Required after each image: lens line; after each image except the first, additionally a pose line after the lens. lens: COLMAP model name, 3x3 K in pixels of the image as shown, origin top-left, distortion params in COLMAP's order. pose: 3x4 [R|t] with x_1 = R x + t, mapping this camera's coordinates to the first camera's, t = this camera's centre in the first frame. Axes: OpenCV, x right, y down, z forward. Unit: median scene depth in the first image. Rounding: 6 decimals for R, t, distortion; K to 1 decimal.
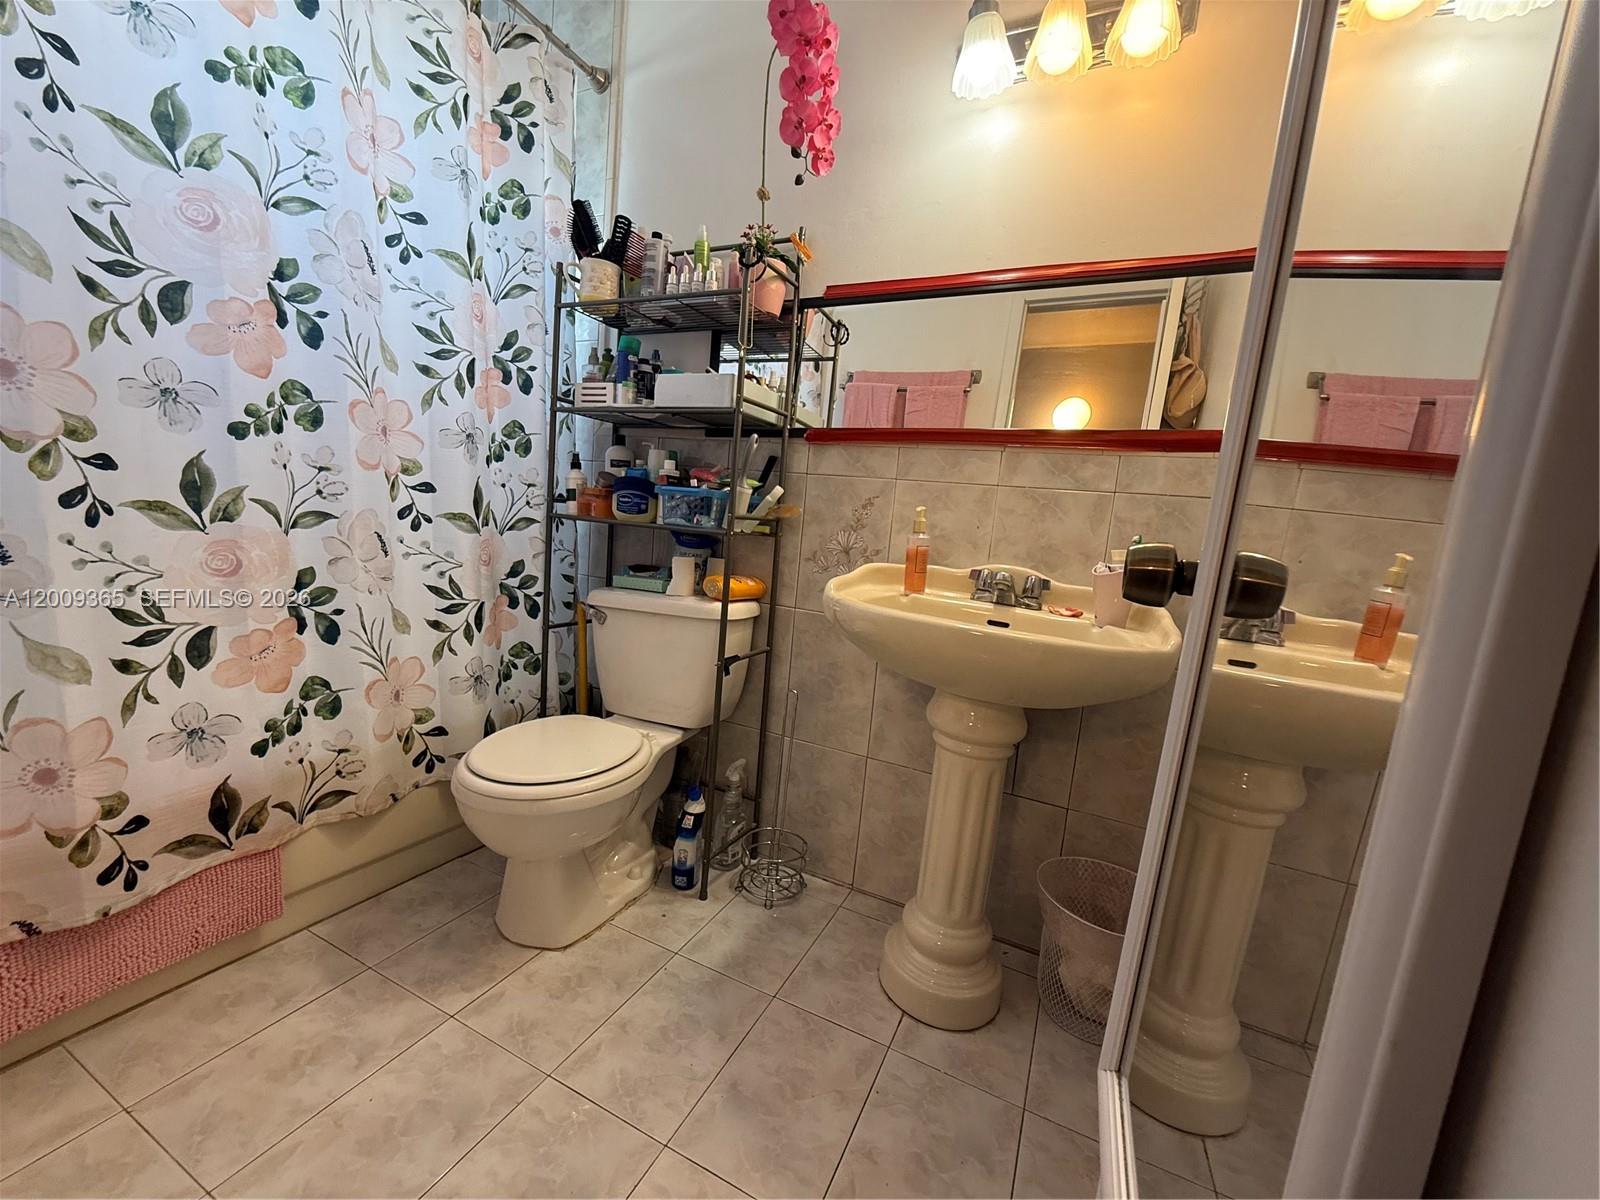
lens RADIAL K [[639.3, 0, 800.1], [0, 639.3, 604.9], [0, 0, 1]] dist [-0.004748, 0.001091]
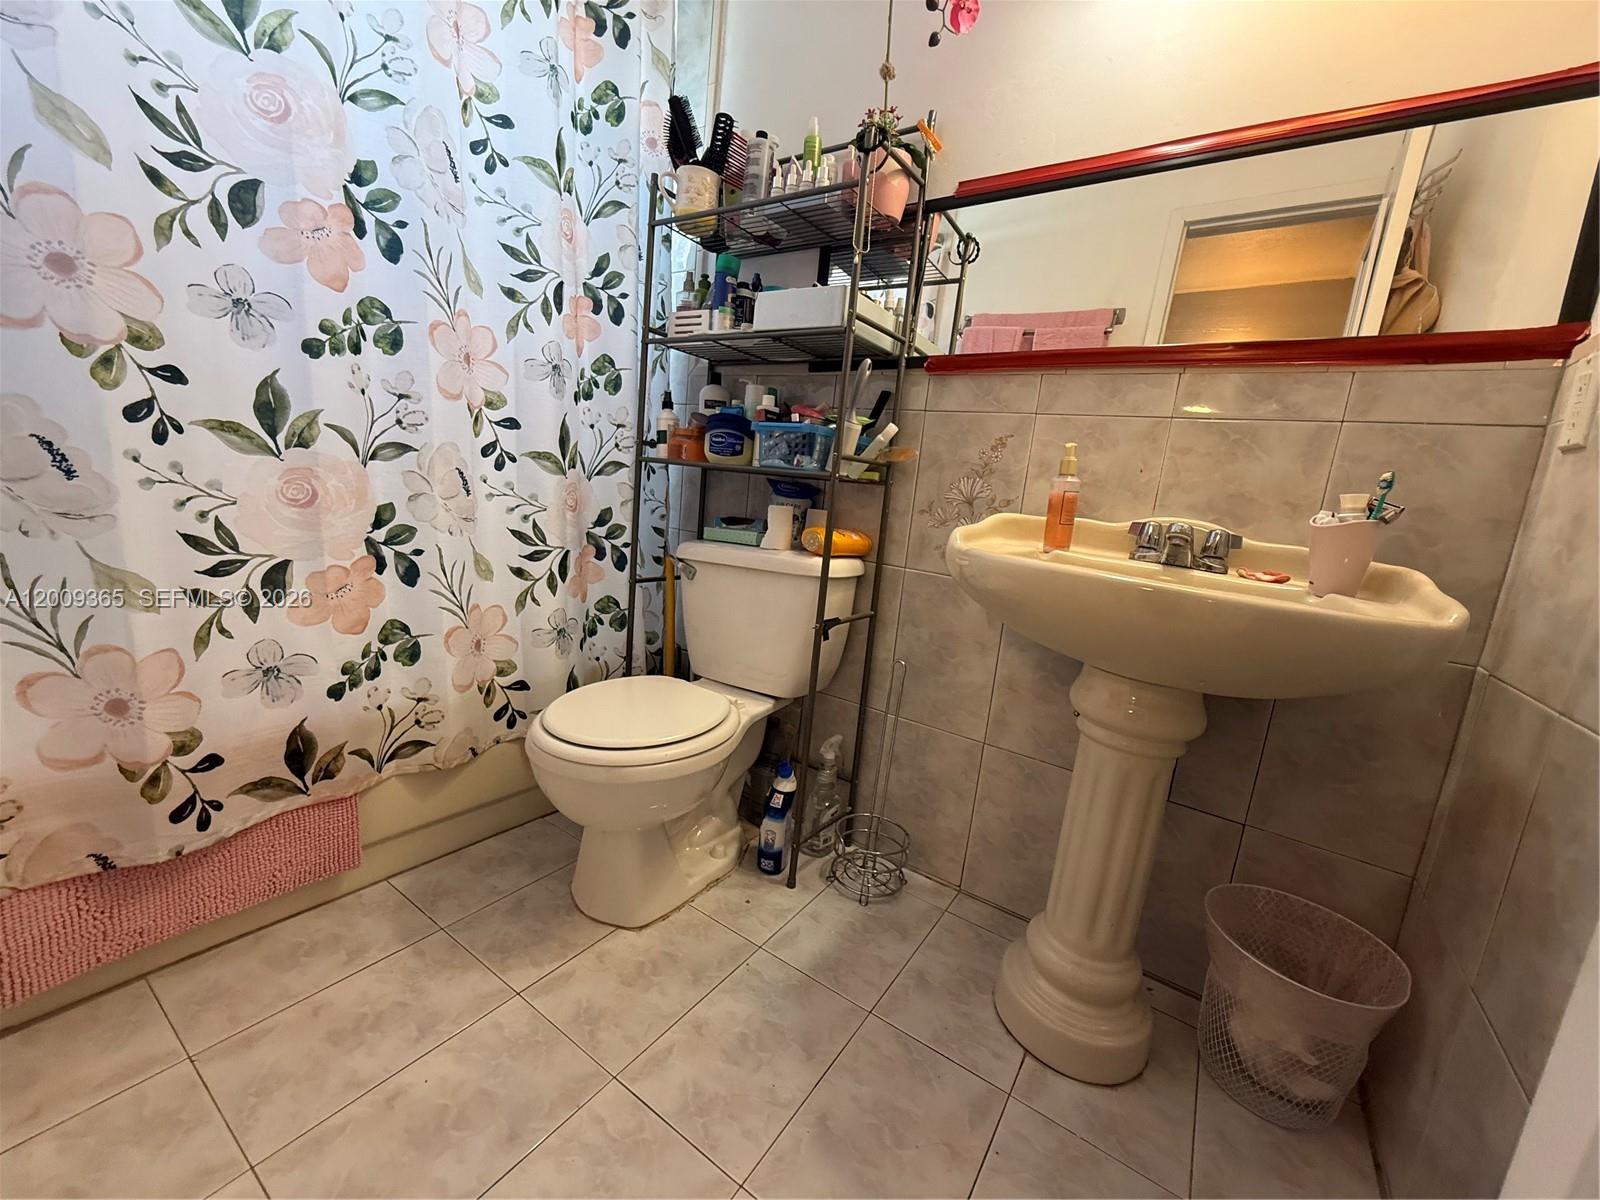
lens RADIAL K [[639.3, 0, 795.3], [0, 639.3, 602.3], [0, 0, 1]] dist [-0.004748, 0.001091]
pose [[0.988171, 0.035976, -0.149079, -0.031246], [-0.031032, 0.998893, 0.035359, 0.033161], [0.150186, -0.030315, 0.988193, 0.148133]]
